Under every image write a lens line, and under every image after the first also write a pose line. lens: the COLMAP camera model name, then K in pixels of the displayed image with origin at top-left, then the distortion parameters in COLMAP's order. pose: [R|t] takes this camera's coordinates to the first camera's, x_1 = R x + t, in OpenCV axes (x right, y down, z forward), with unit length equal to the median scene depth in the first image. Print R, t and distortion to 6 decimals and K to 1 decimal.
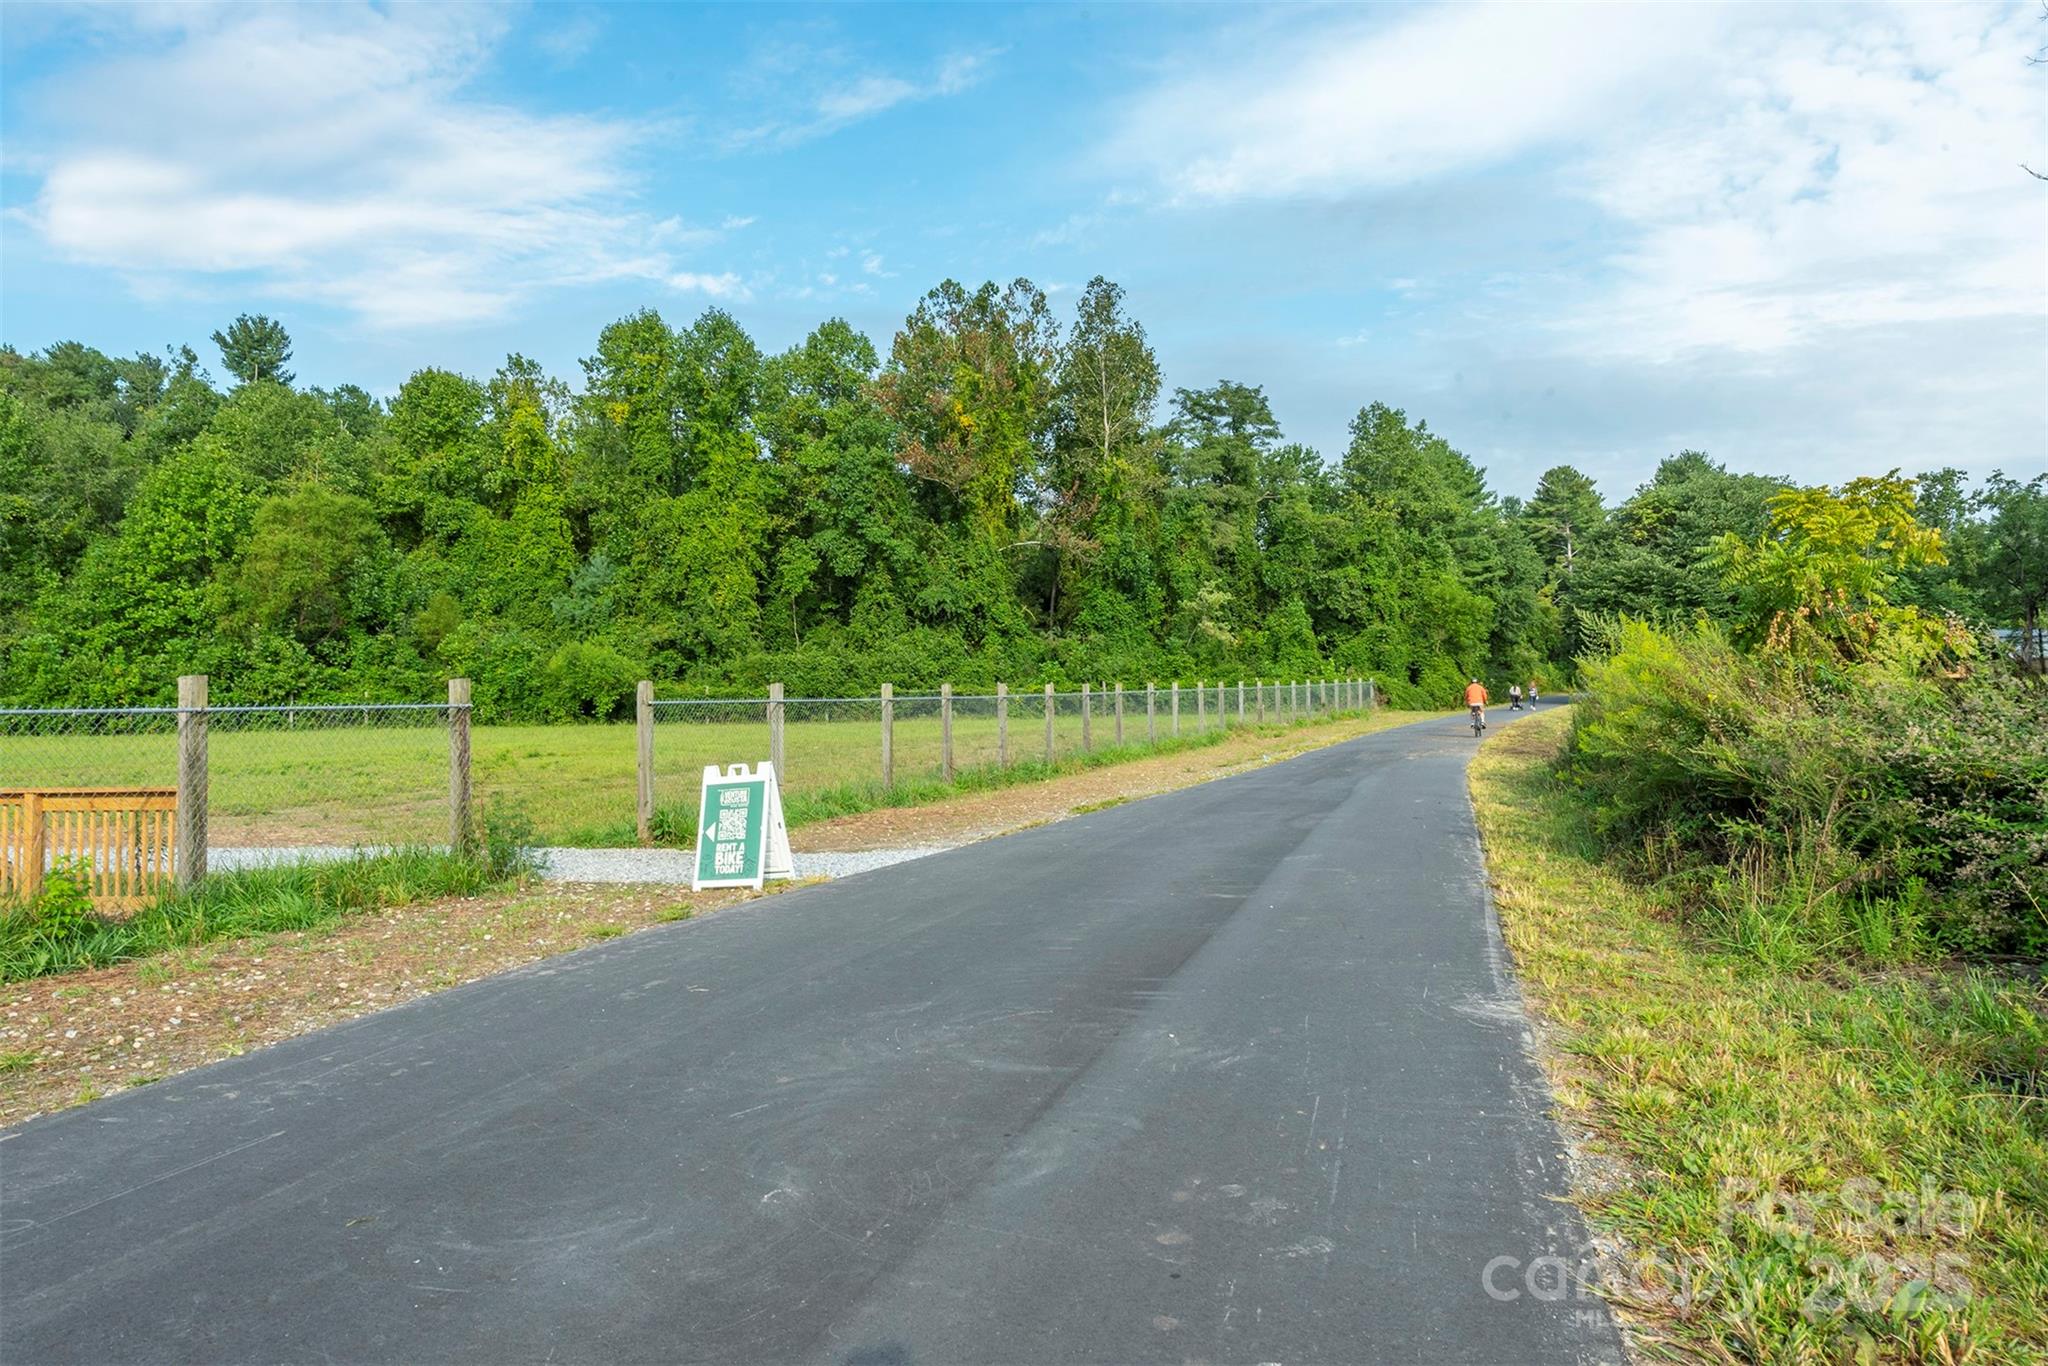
lens RADIAL K [[1361.0, 0, 981.7], [0, 1361.0, 685.9], [0, 0, 1]] dist [0.000267, -0.006986]
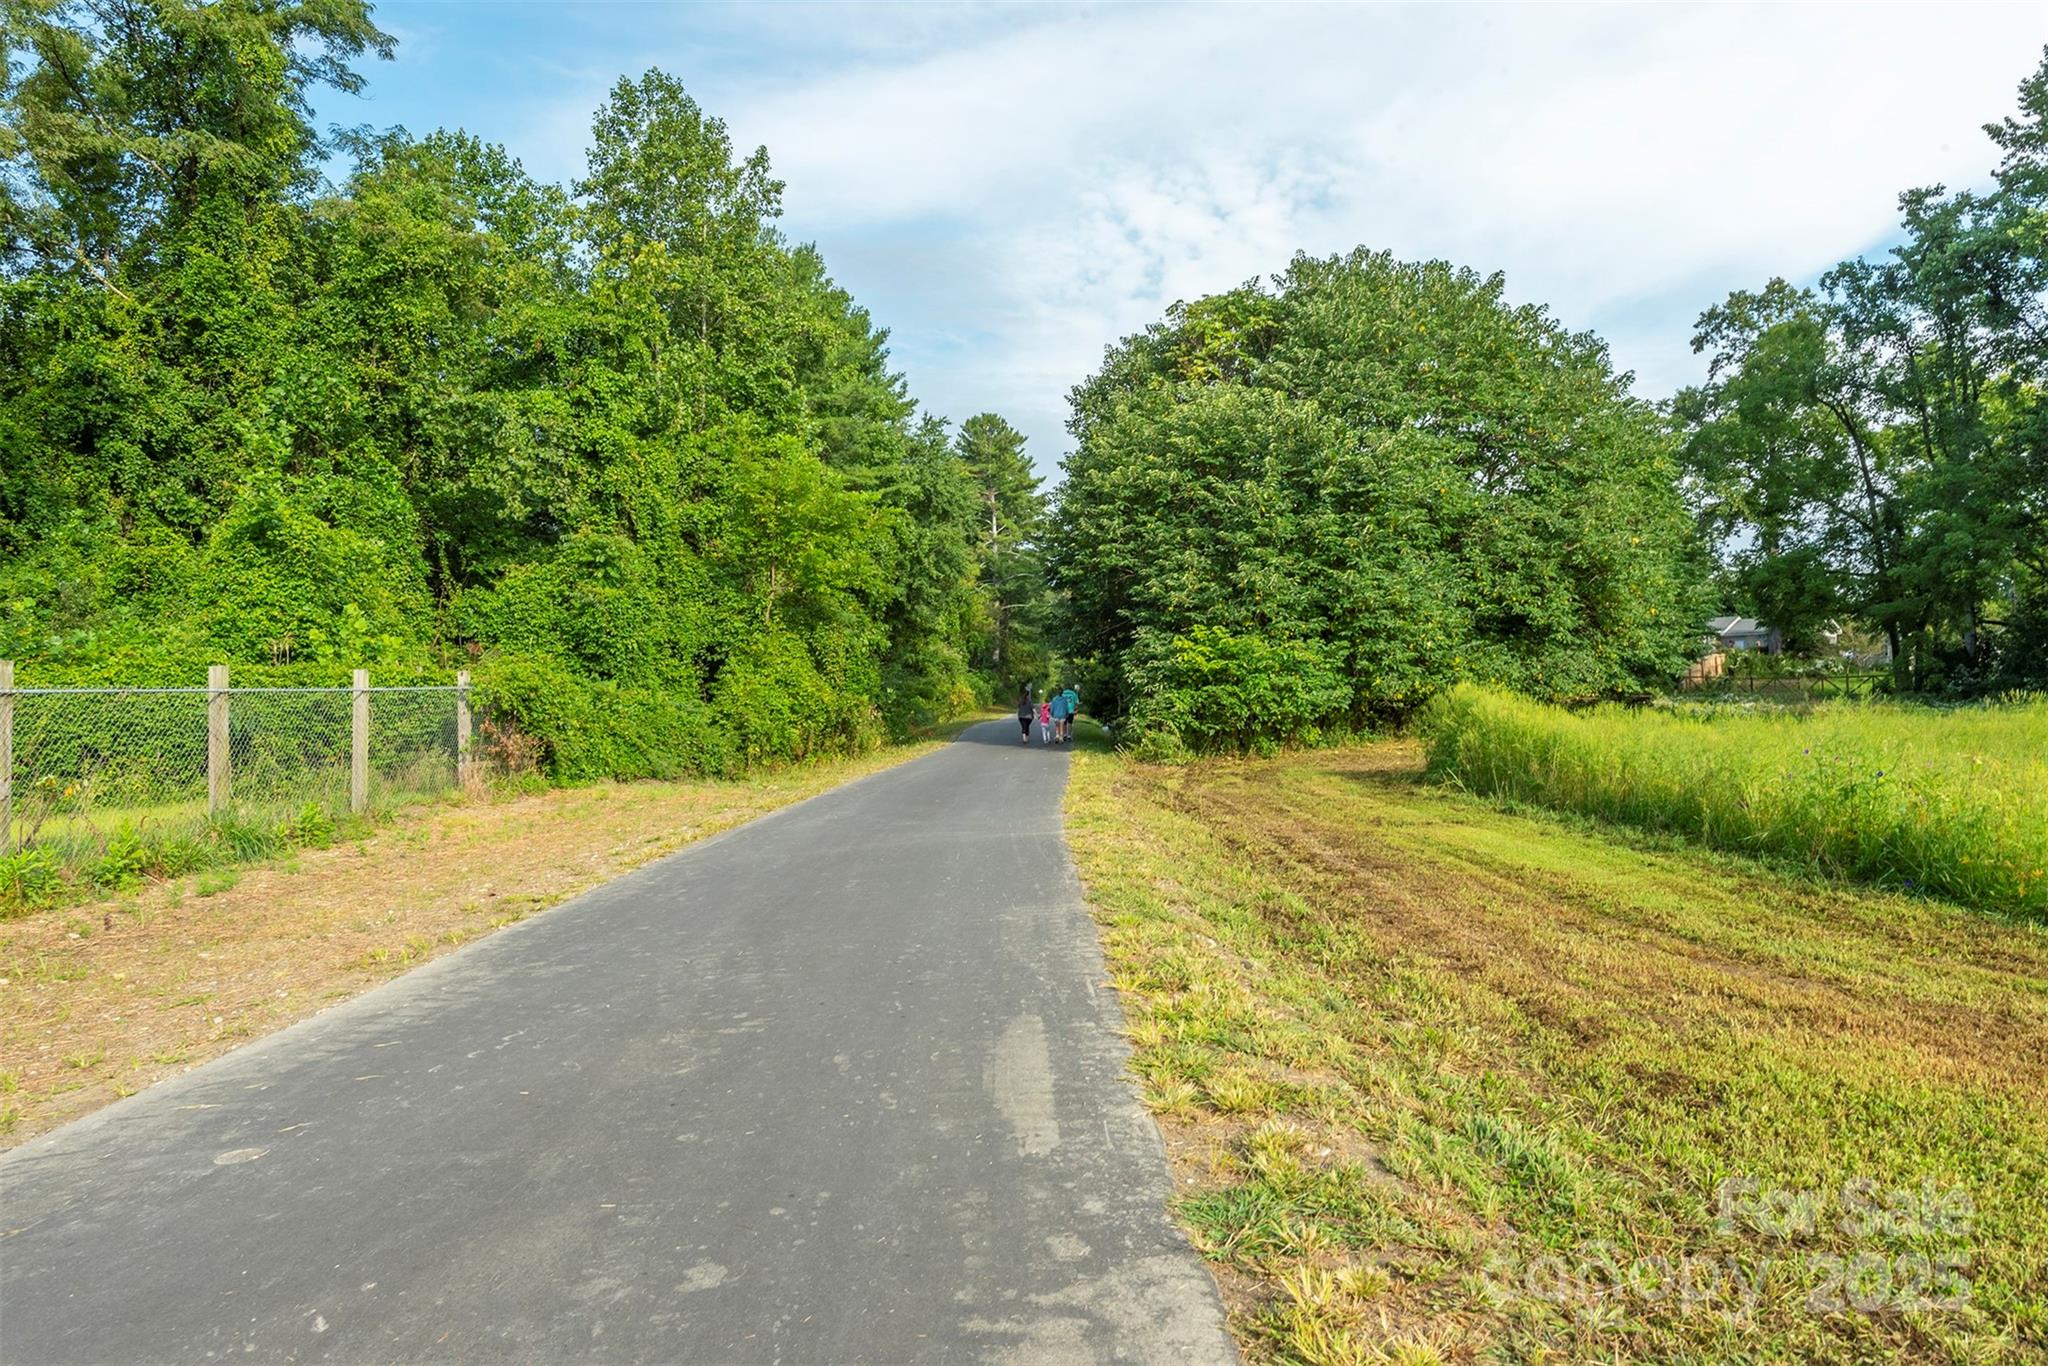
lens RADIAL K [[1361.0, 0, 981.7], [0, 1361.0, 685.9], [0, 0, 1]] dist [0.000267, -0.006986]
pose [[0.913853, 0.016028, 0.405728, 0.233286], [-0.012893, 0.999862, -0.010460, -0.001721], [-0.405840, 0.004328, 0.913934, 0.609981]]
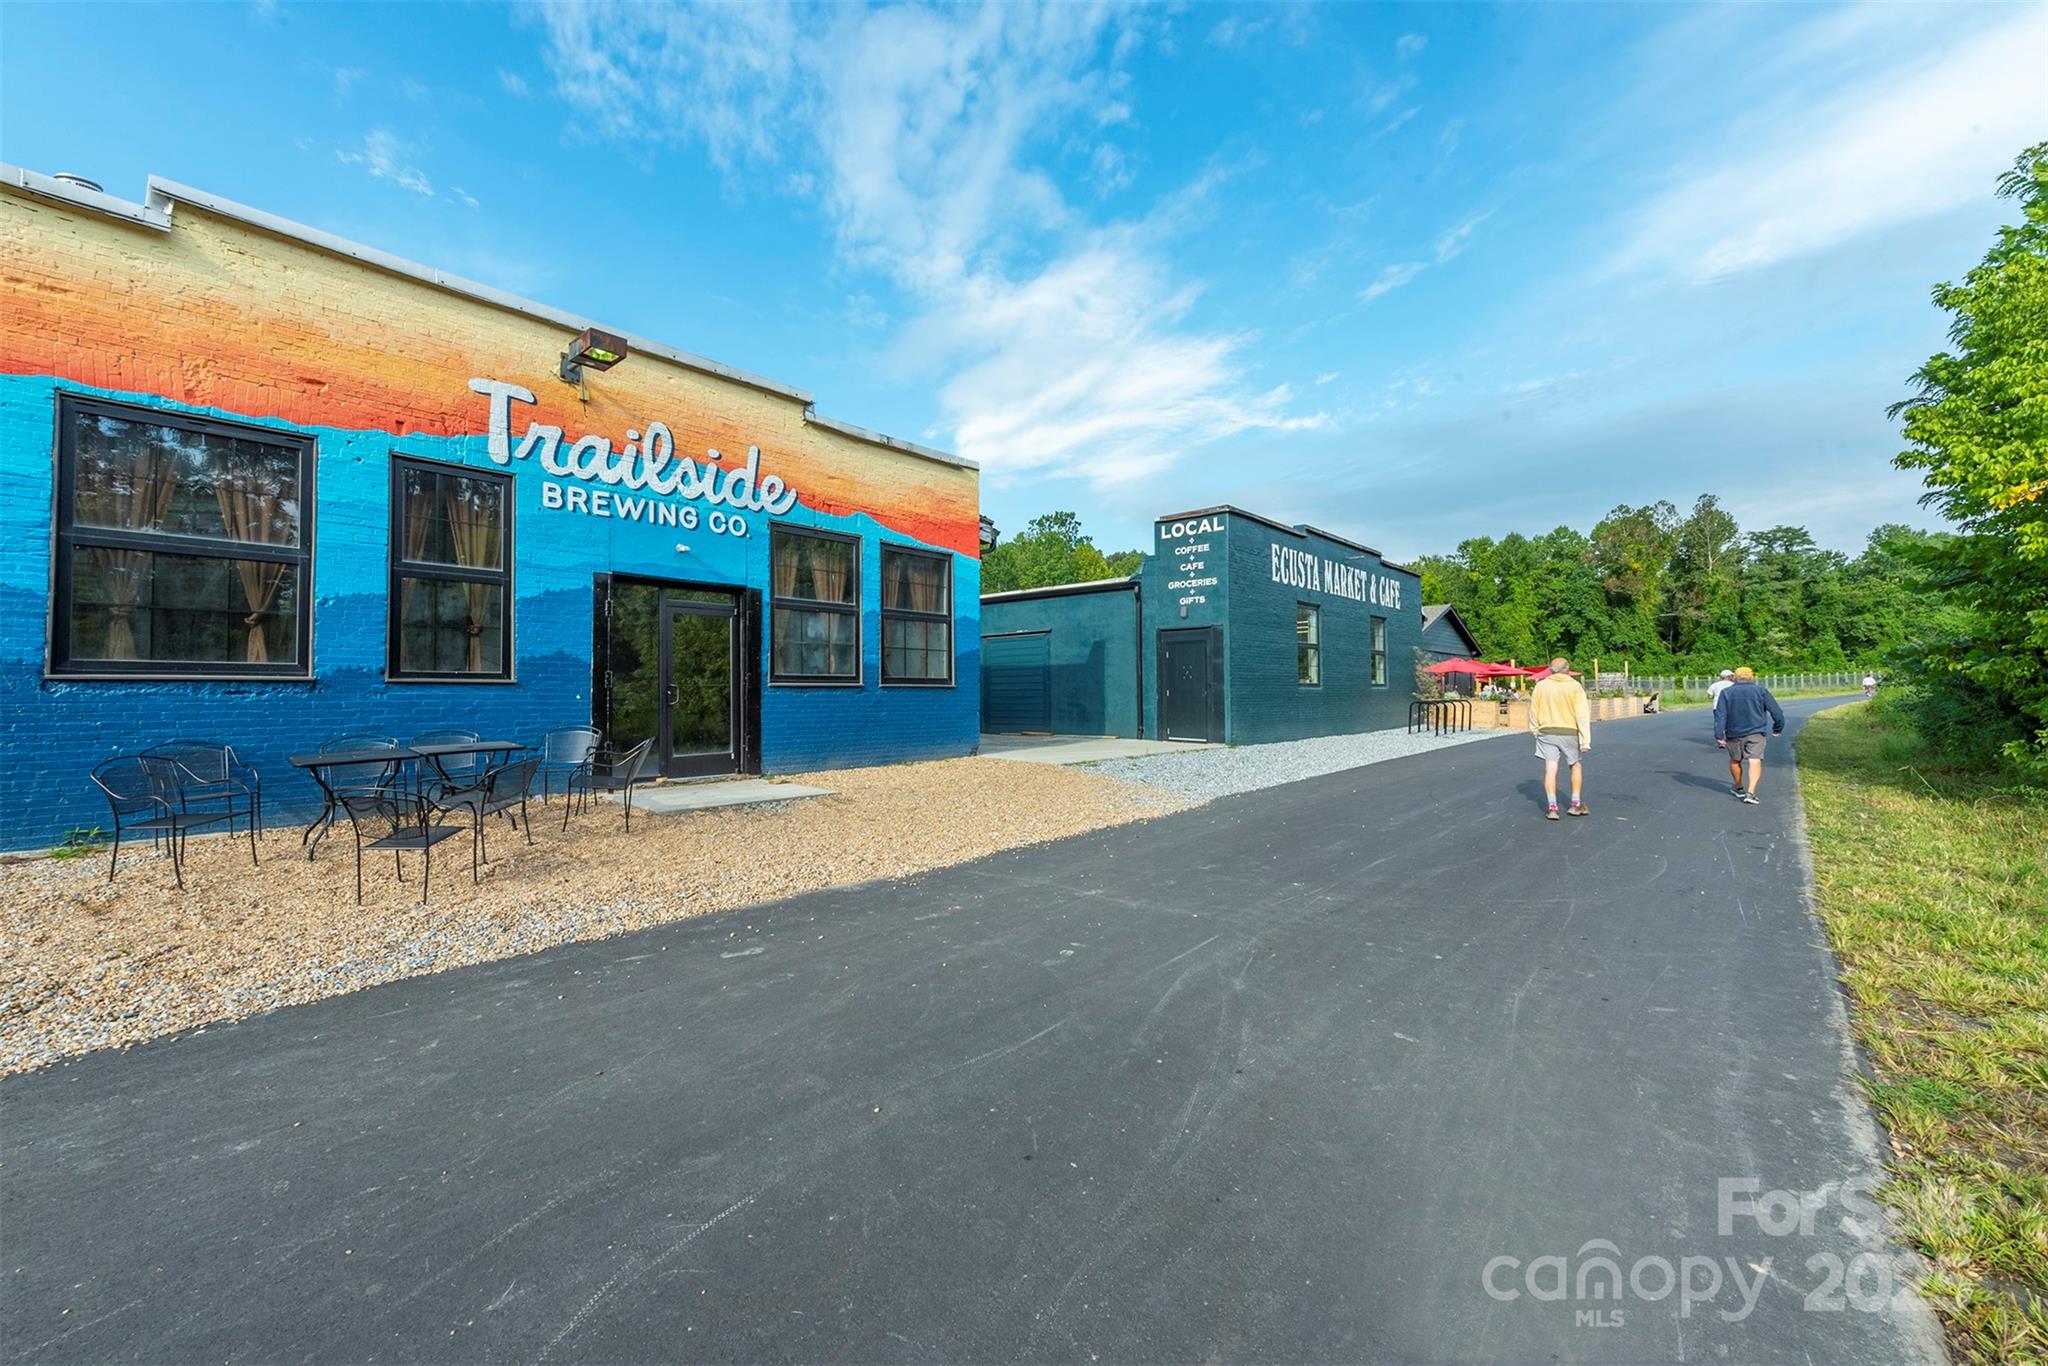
lens RADIAL K [[766.2, 0, 1026.0], [0, 766.2, 678.2], [0, 0, 1]] dist [-0.001521, -0.002264]
pose [[0.834925, -0.009388, -0.550283, -0.145567], [0.010884, 0.999941, -0.000544, -0.007147], [0.550256, -0.005535, 0.834978, -0.615784]]
